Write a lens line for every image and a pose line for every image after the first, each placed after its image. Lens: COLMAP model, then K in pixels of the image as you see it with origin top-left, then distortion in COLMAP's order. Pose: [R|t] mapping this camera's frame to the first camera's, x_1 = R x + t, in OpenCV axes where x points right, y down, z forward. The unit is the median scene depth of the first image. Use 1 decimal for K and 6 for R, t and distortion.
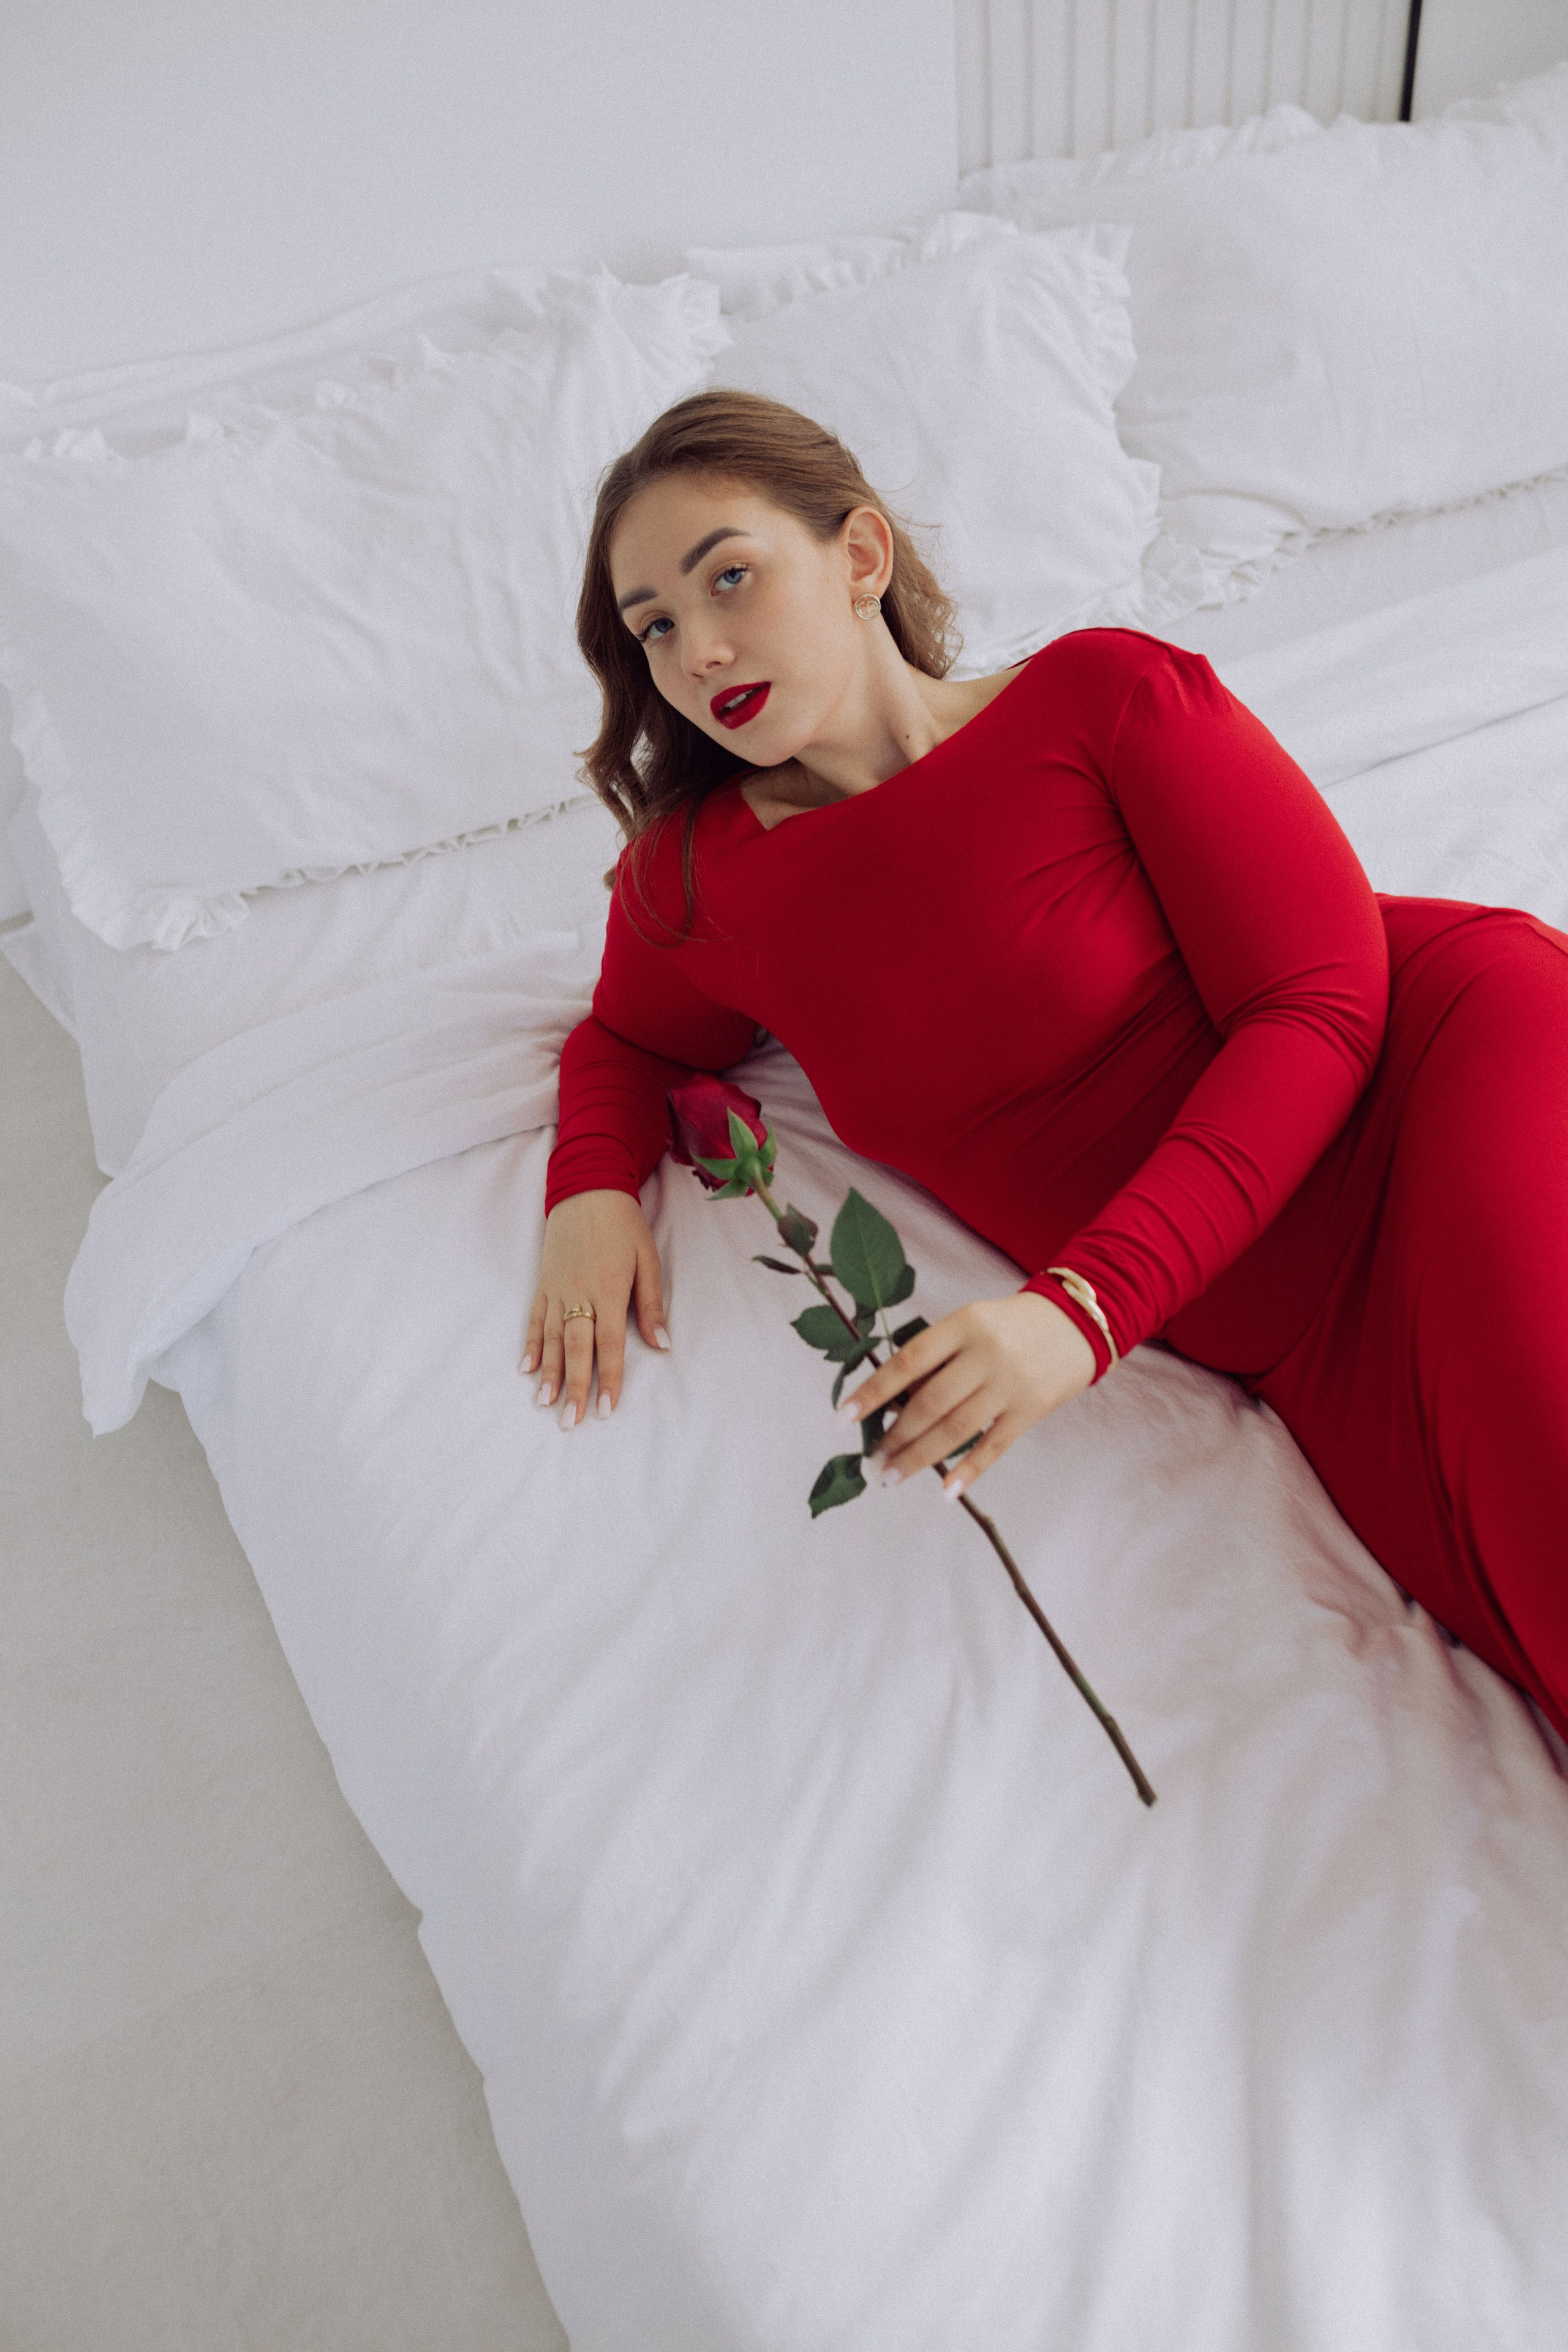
lens RADIAL K [[2325.1, 0, 784.0], [0, 2325.1, 1176.0], [0, 0, 1]] dist [0.002393, 0.018075]
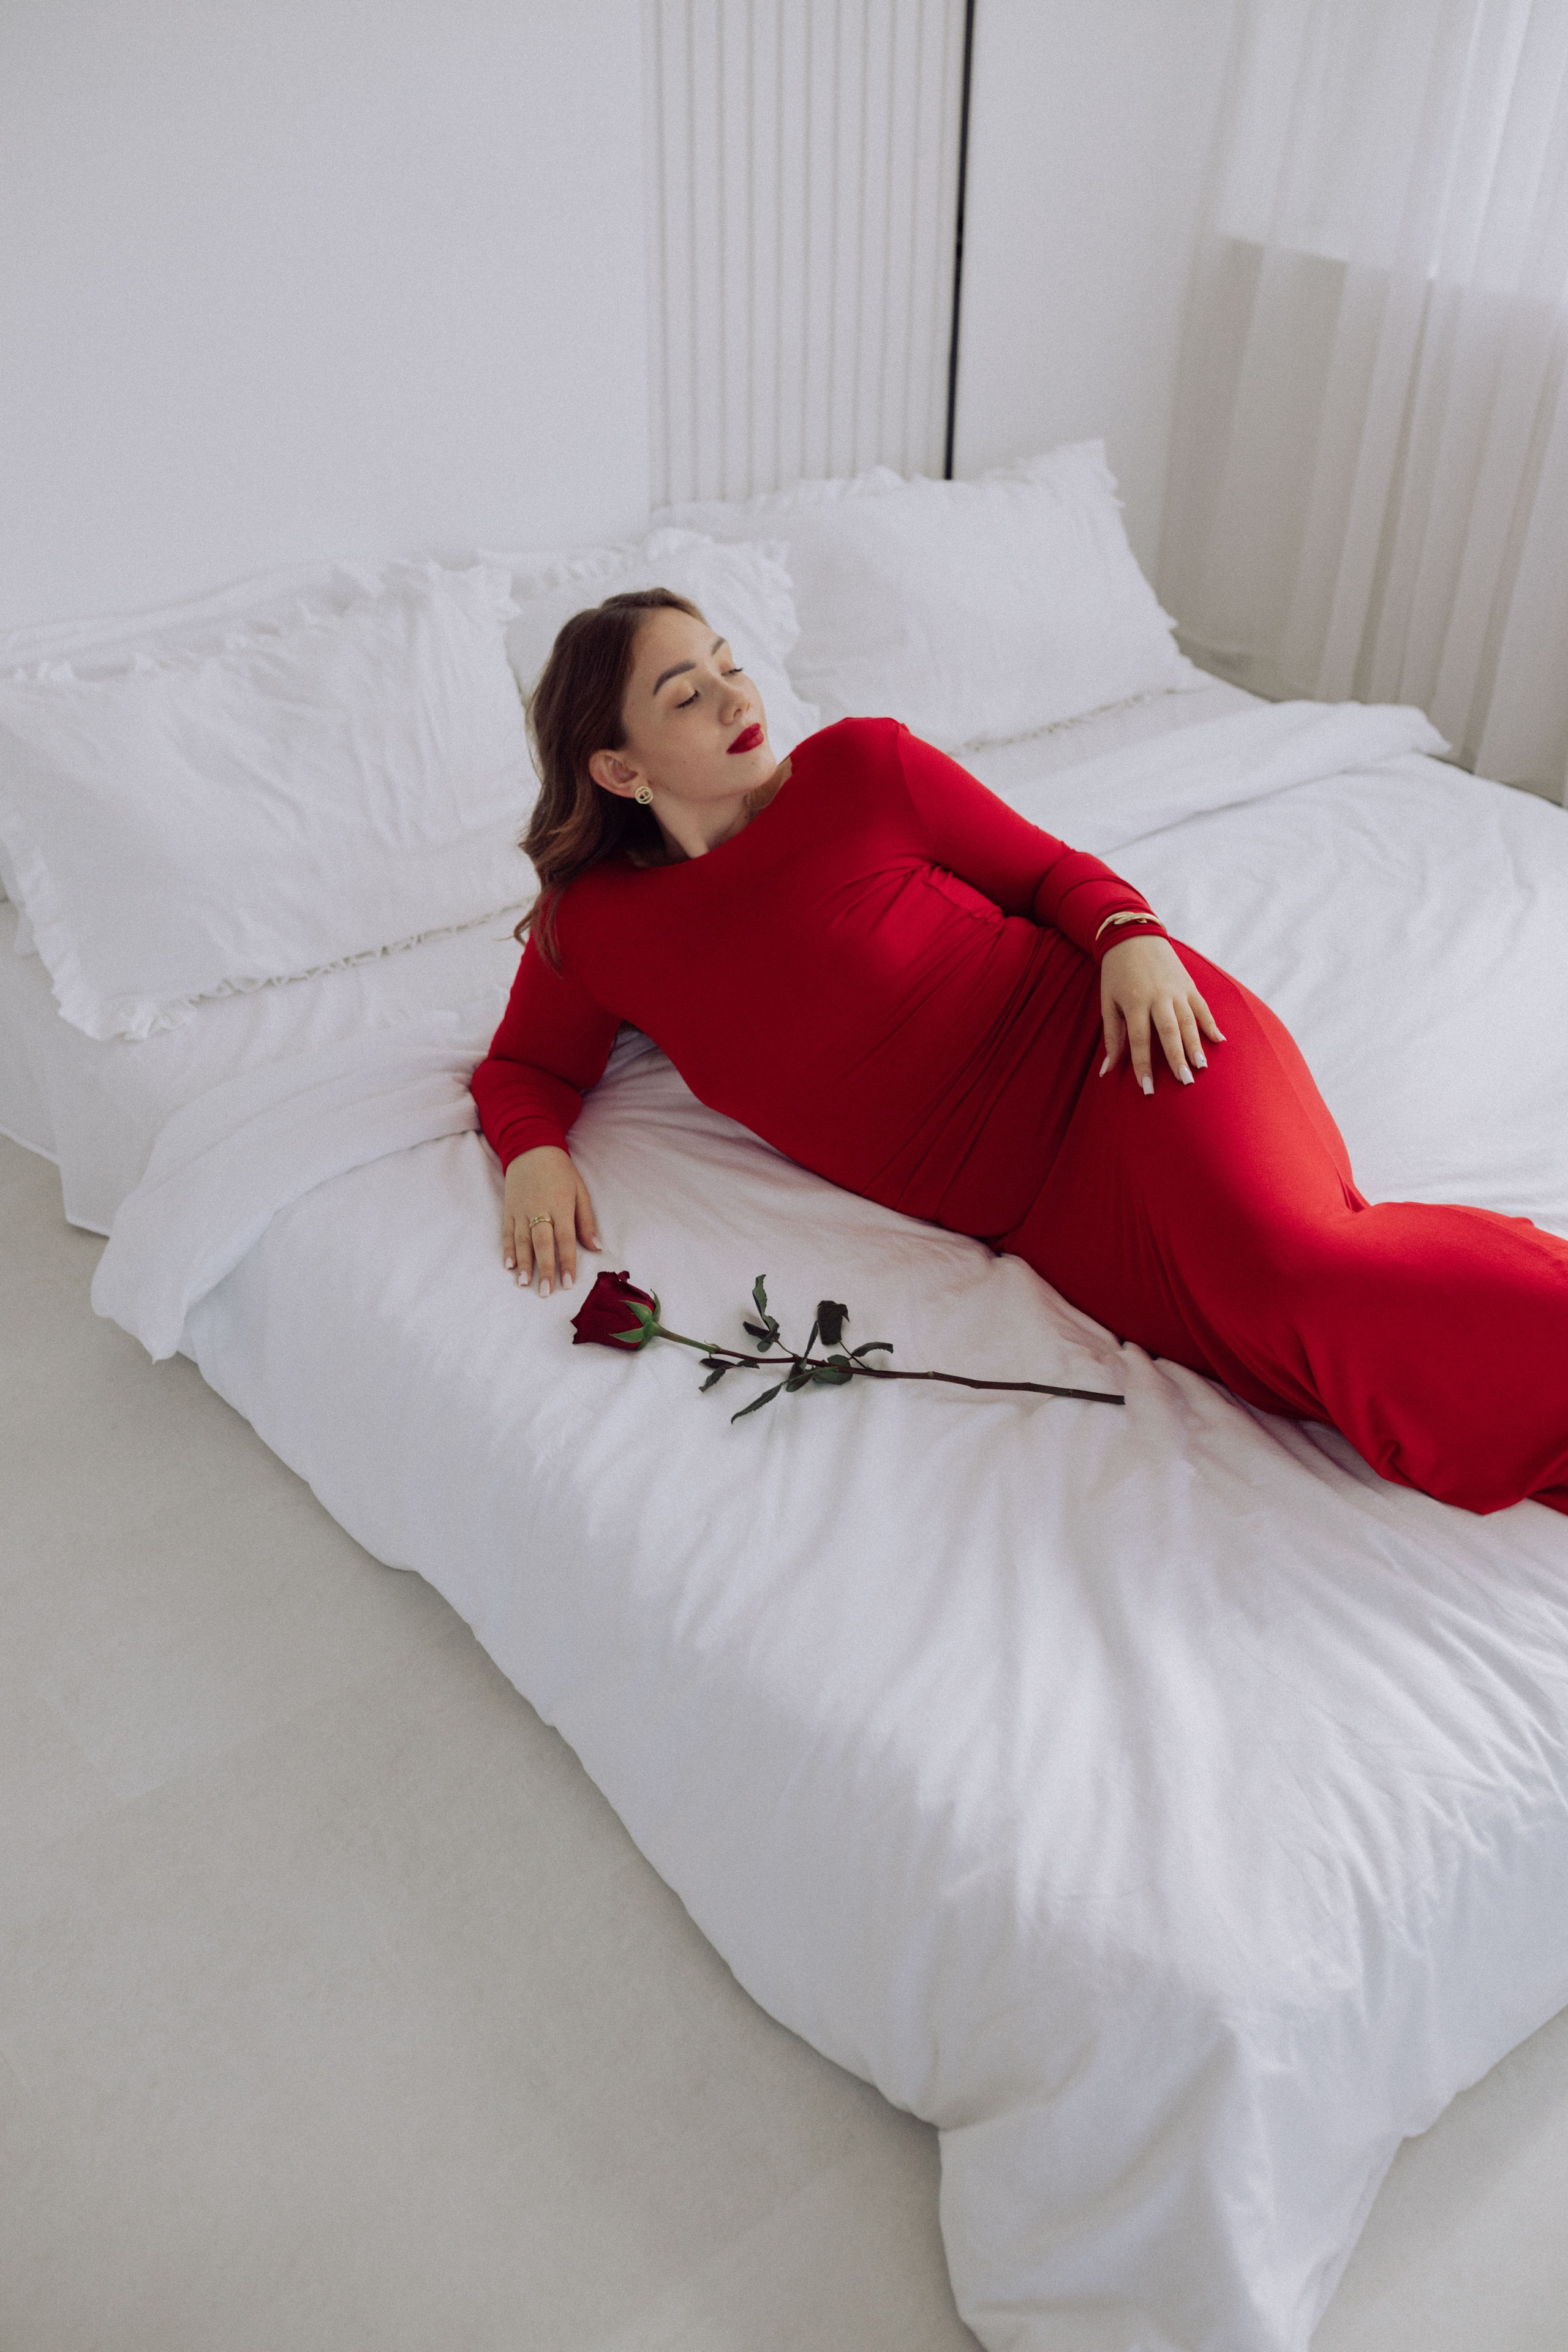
lens RADIAL K [[2325.1, 0, 784.0], [0, 2325.1, 1176.0], [0, 0, 1]] dist [0.002393, 0.018075]
pose [[0.973766, -0.042220, 0.223602, -0.203287], [0.077350, 0.985539, -0.150765, 0.201133], [-0.214003, 0.164106, 0.962950, -0.321644]]
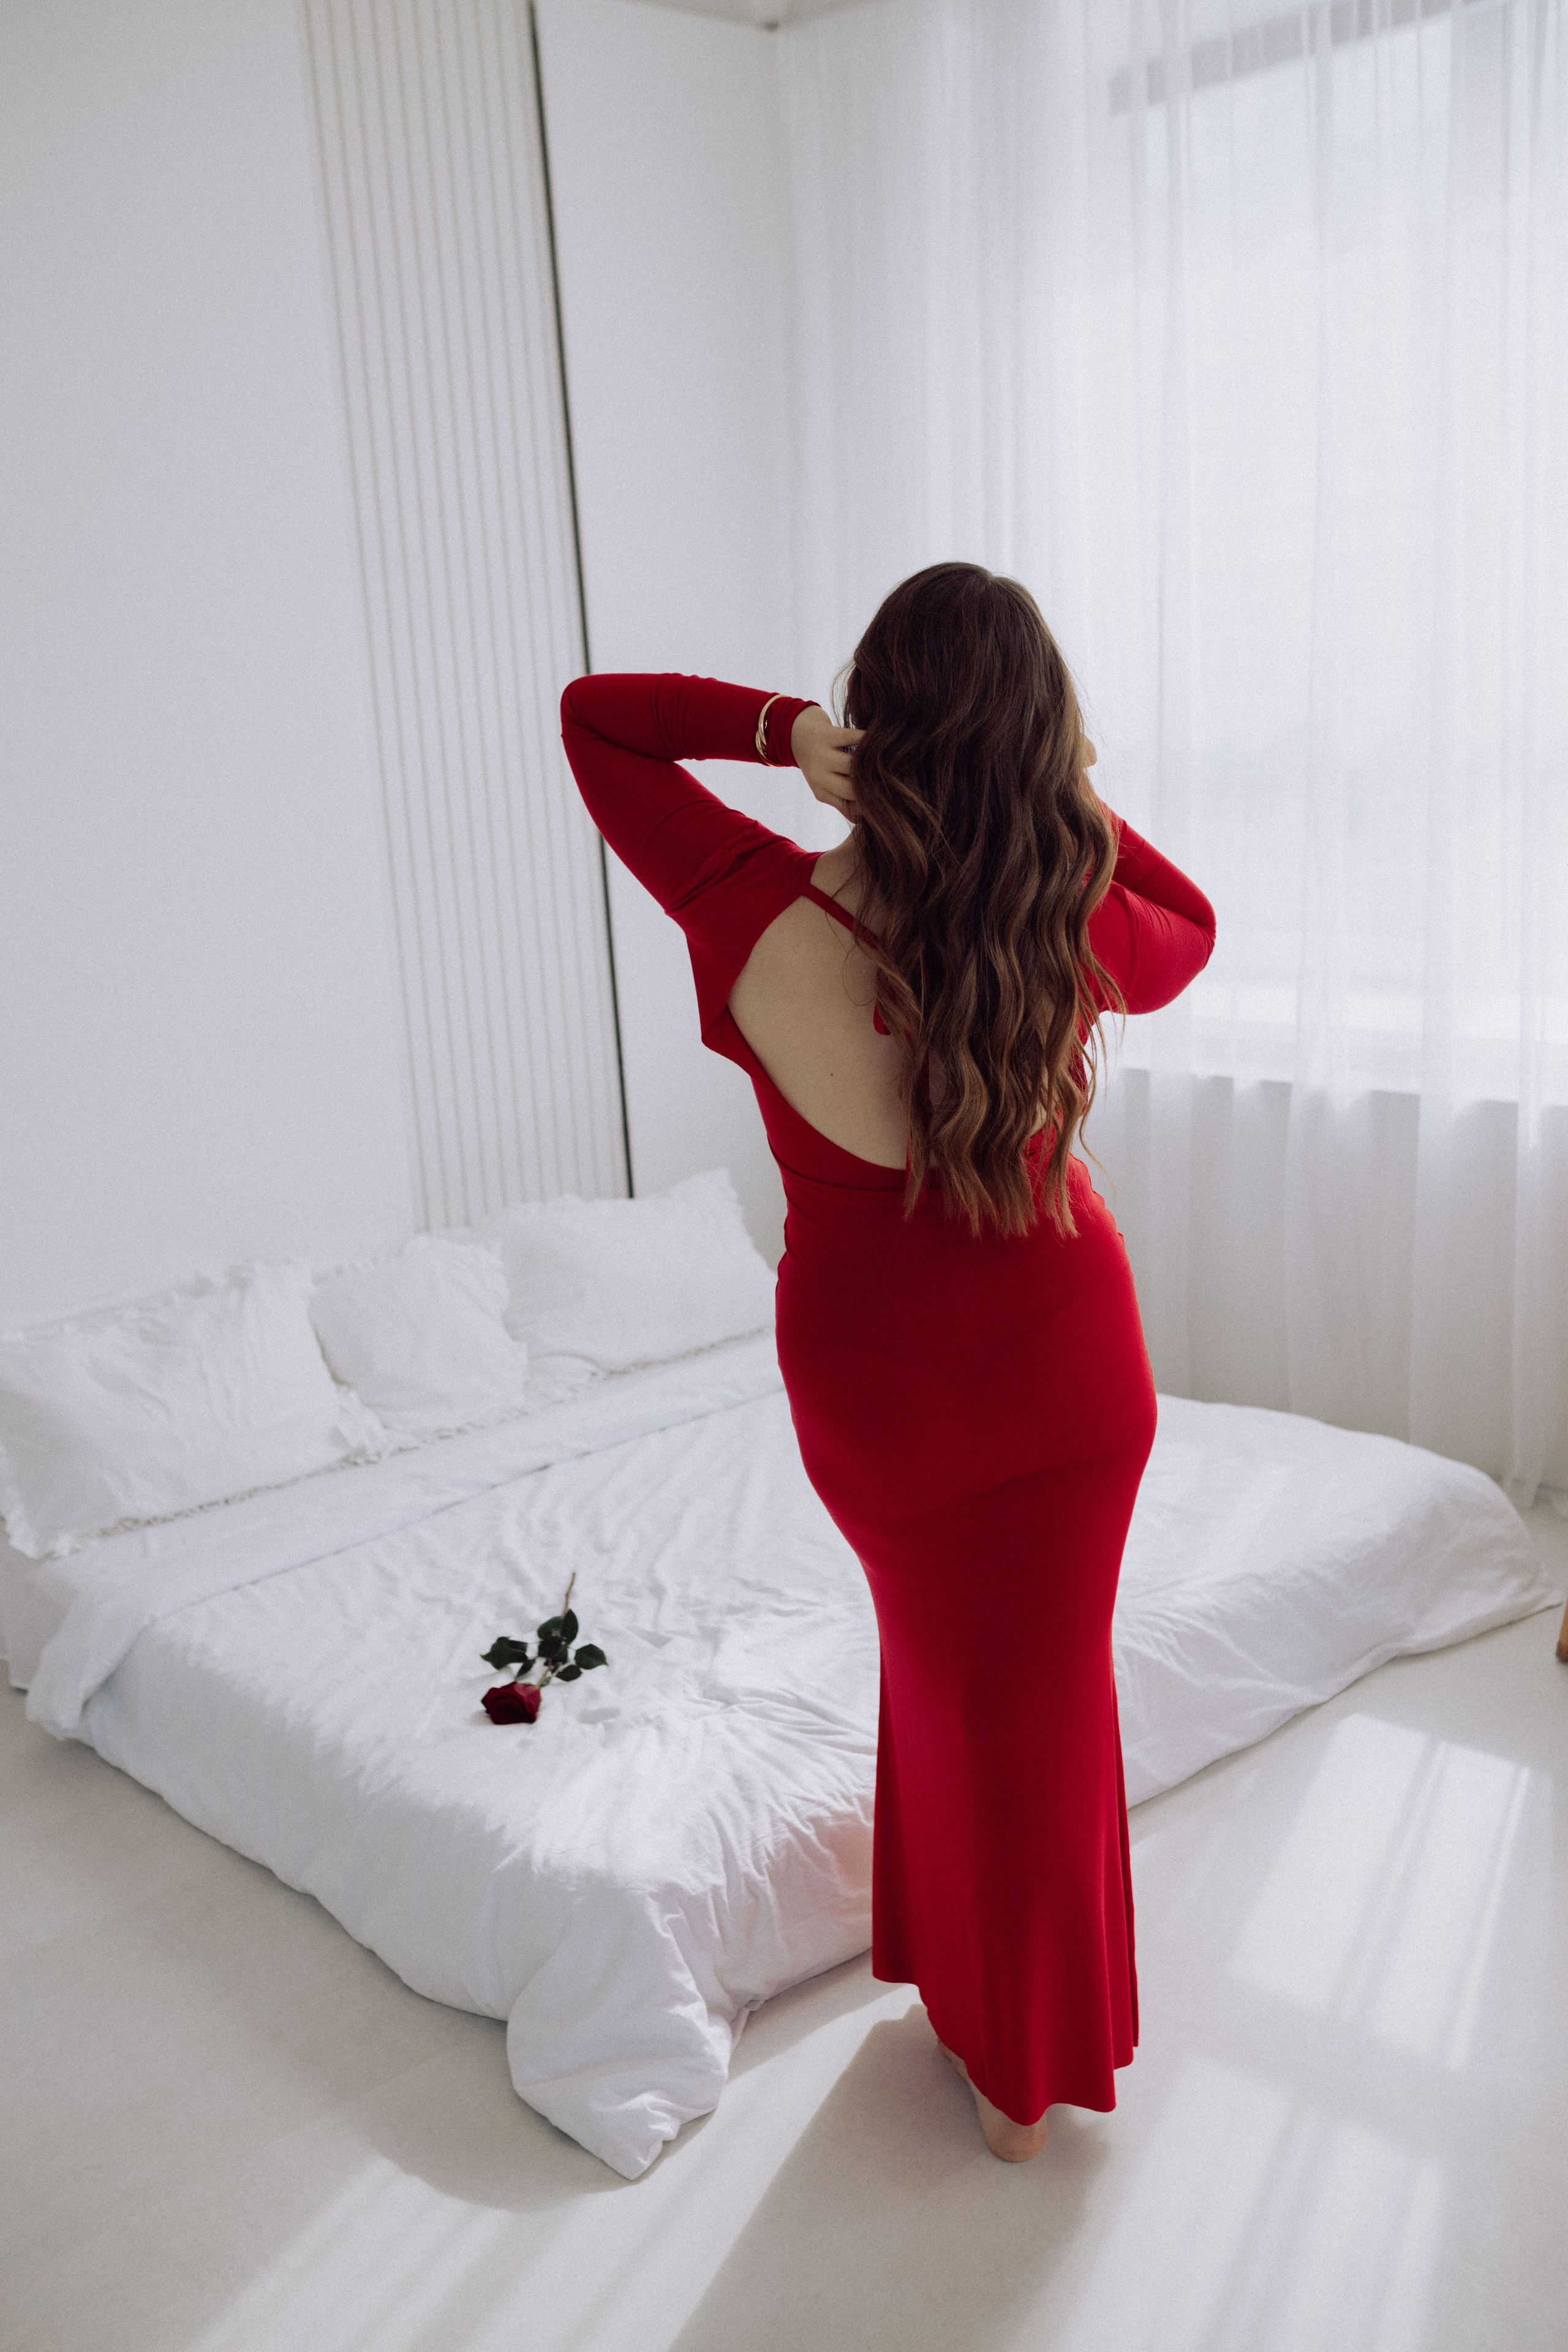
lens RADIAL K [[2405.5, 0, 782.9], [0, 2405.5, 1268.3], [0, 0, 1]] dist [0.000173, 0.396852]
pose [[0.969013, -0.047056, 0.242487, -0.150973], [0.155427, 0.879139, -0.450508, 0.717891], [-0.191981, 0.474237, 0.859211, -1.034665]]
